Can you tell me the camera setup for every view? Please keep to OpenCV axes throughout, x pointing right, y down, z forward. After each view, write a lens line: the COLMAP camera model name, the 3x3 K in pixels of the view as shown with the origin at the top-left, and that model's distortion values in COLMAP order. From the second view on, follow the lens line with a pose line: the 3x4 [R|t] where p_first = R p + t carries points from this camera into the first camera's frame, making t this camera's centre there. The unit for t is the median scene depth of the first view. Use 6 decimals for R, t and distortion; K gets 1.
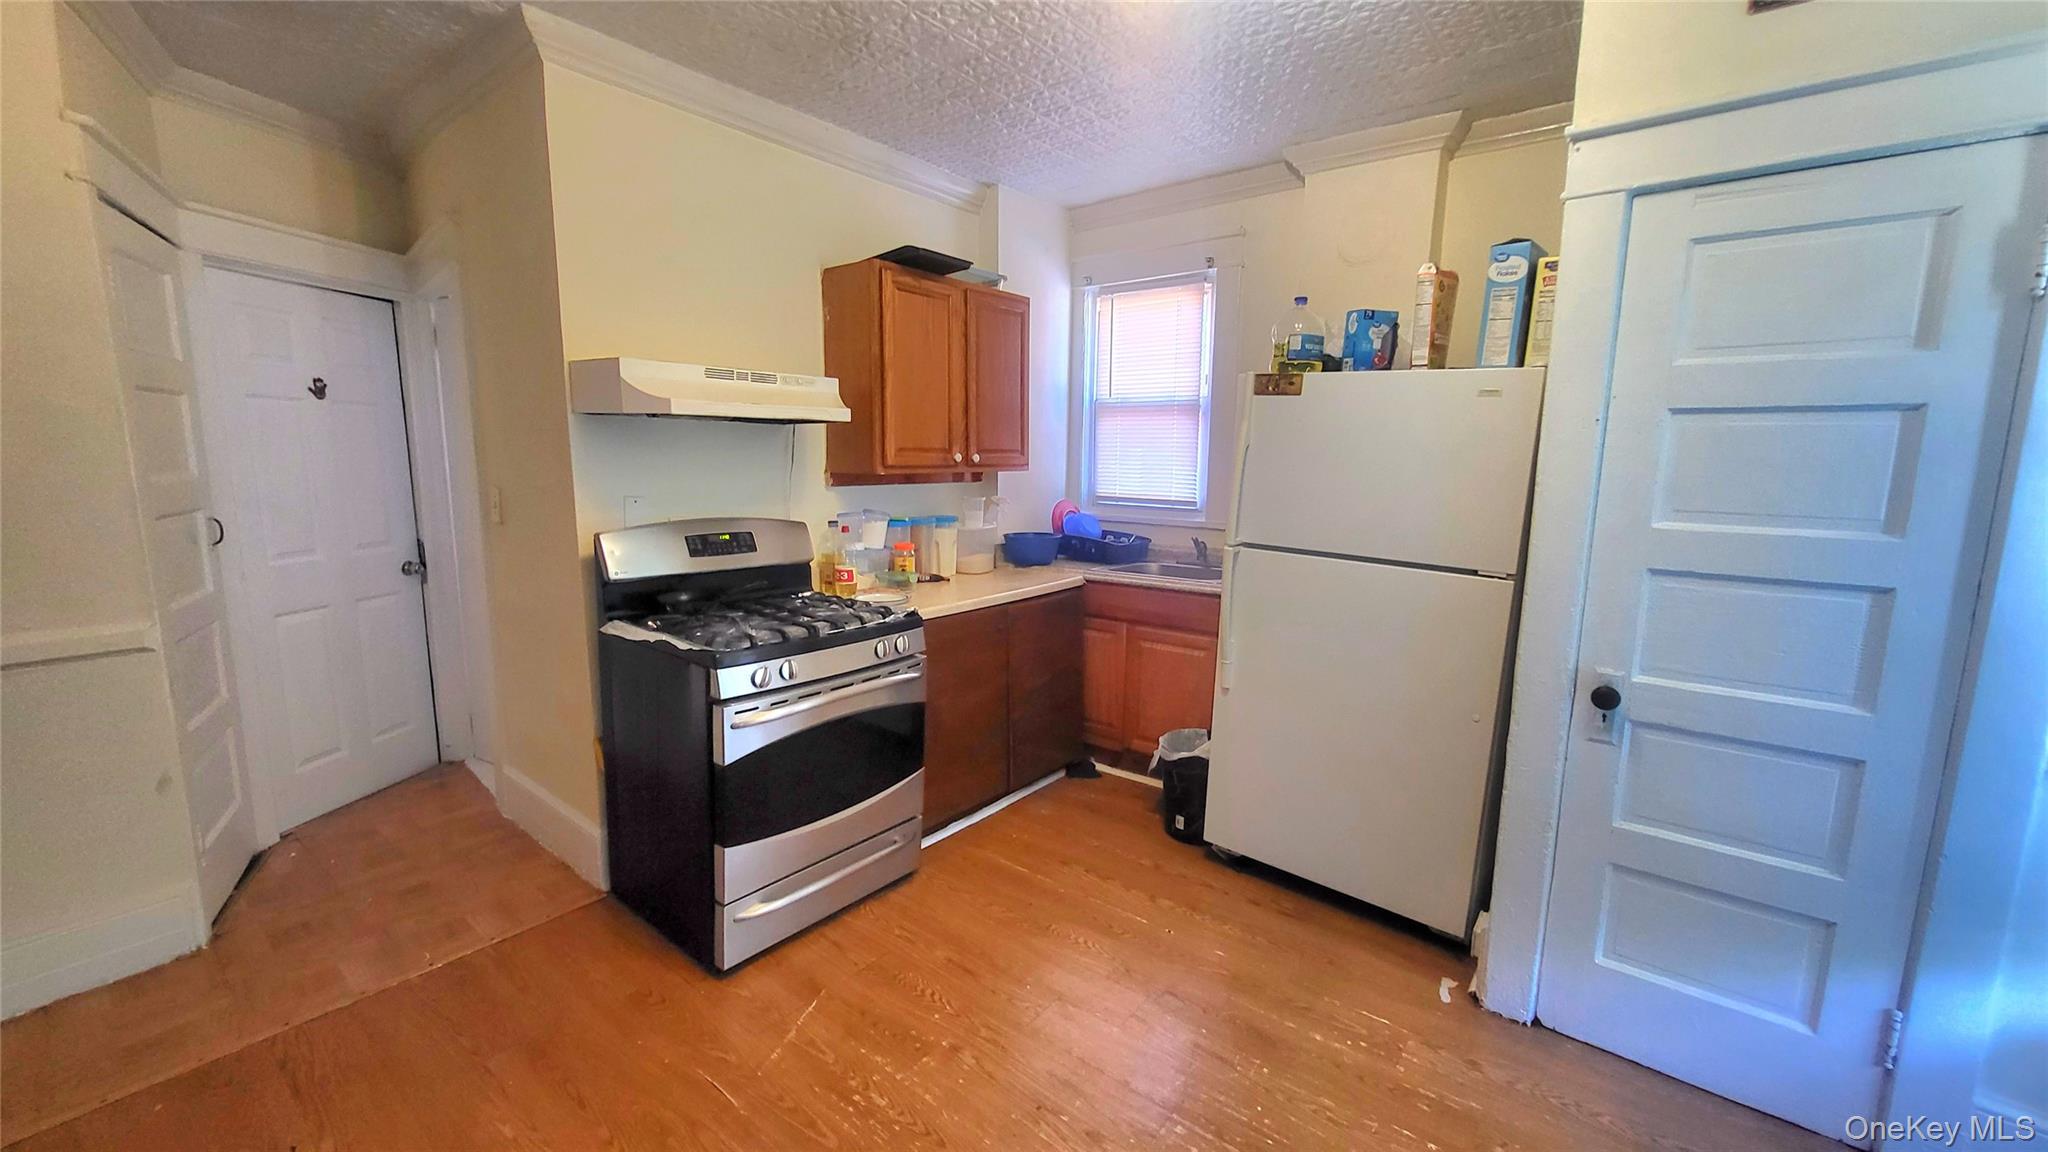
lens RADIAL K [[810.5, 0, 1017.8], [0, 810.5, 574.9], [0, 0, 1]] dist [0.015888, -0.000140]
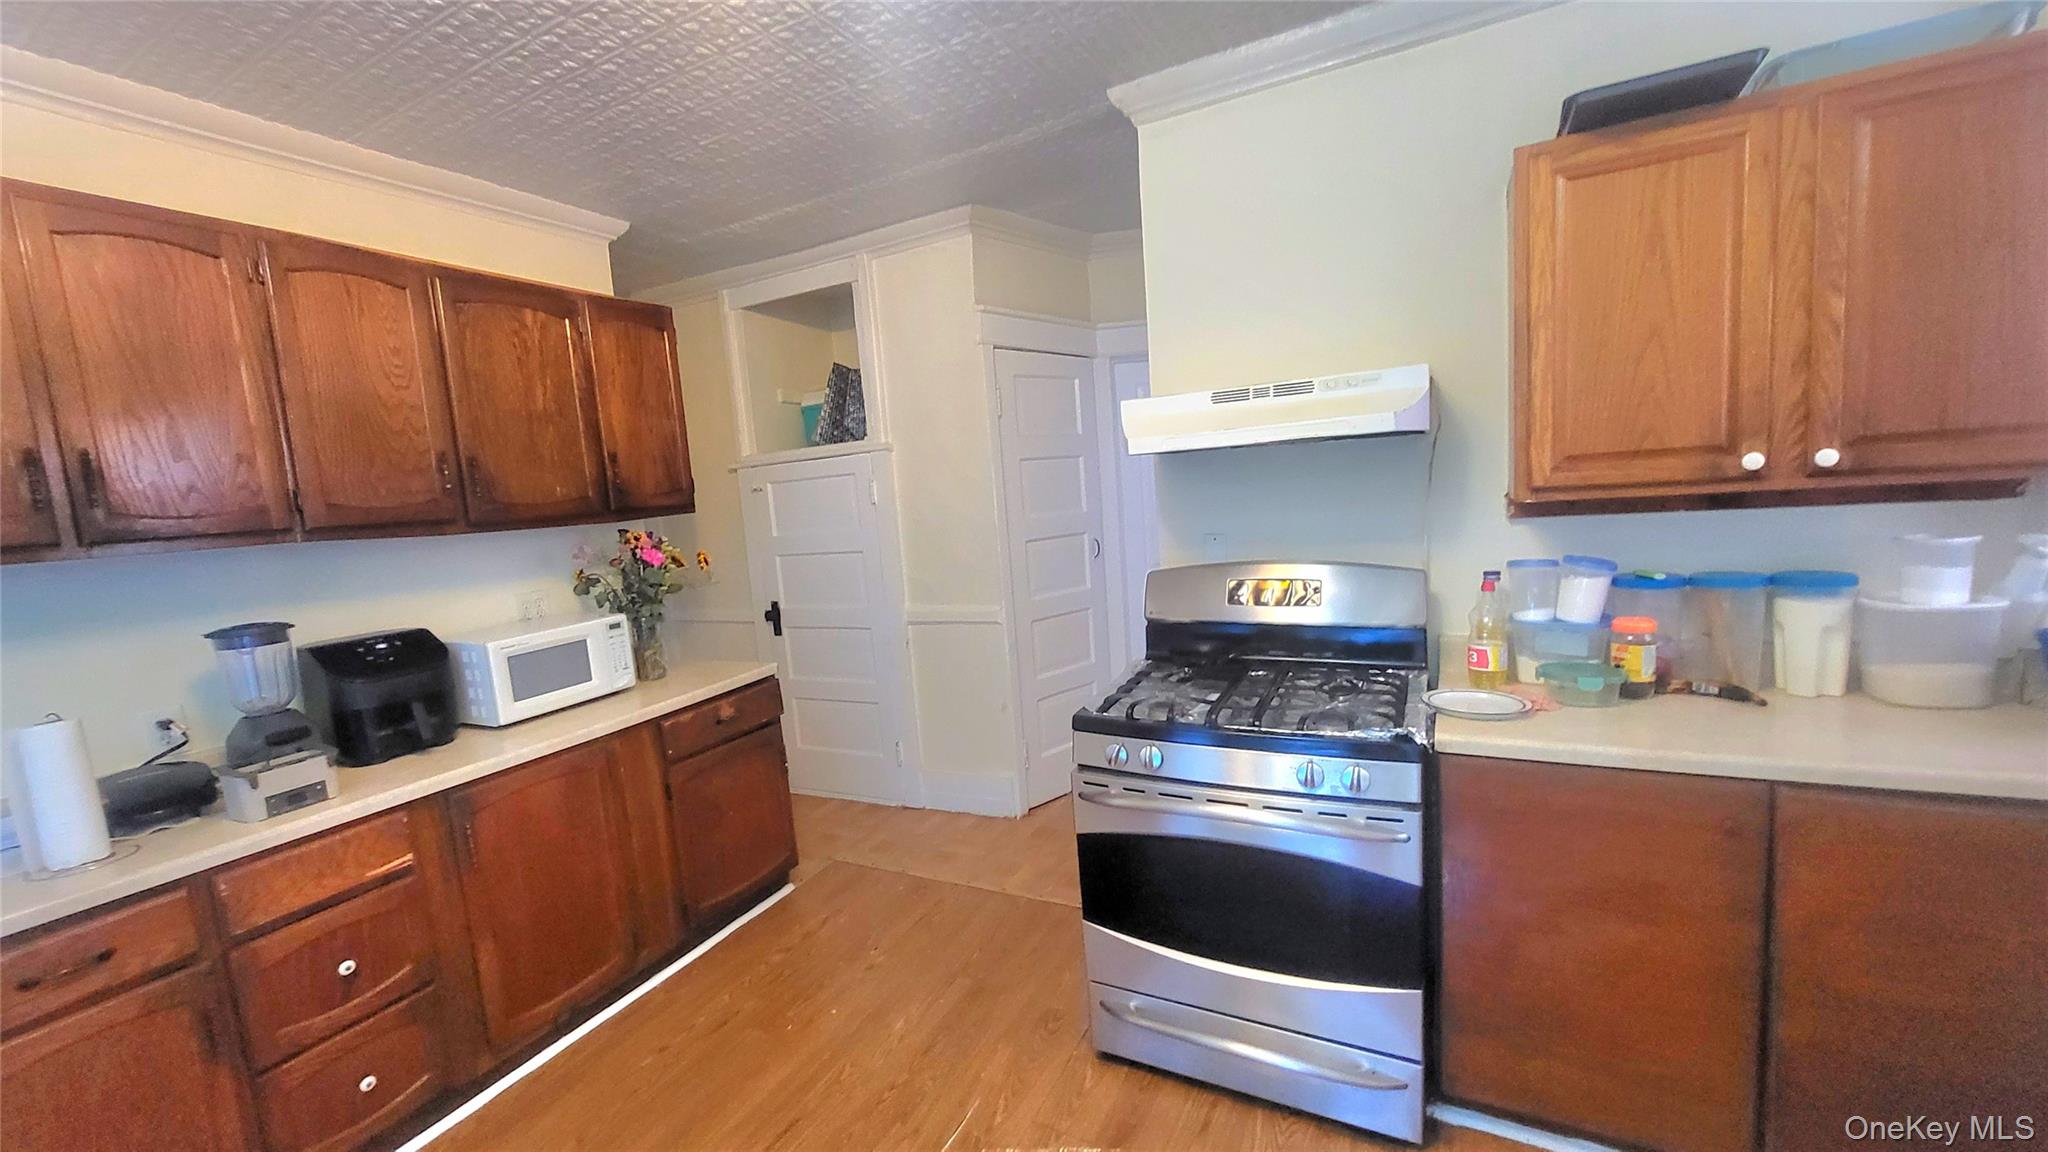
lens RADIAL K [[810.5, 0, 1001.8], [0, 810.5, 579.0], [0, 0, 1]] dist [0.015888, -0.000140]
pose [[0.185713, 0.088373, -0.978622, 0.363796], [-0.071199, 0.994540, 0.076299, -0.086450], [0.980021, 0.055507, 0.190991, 0.507004]]
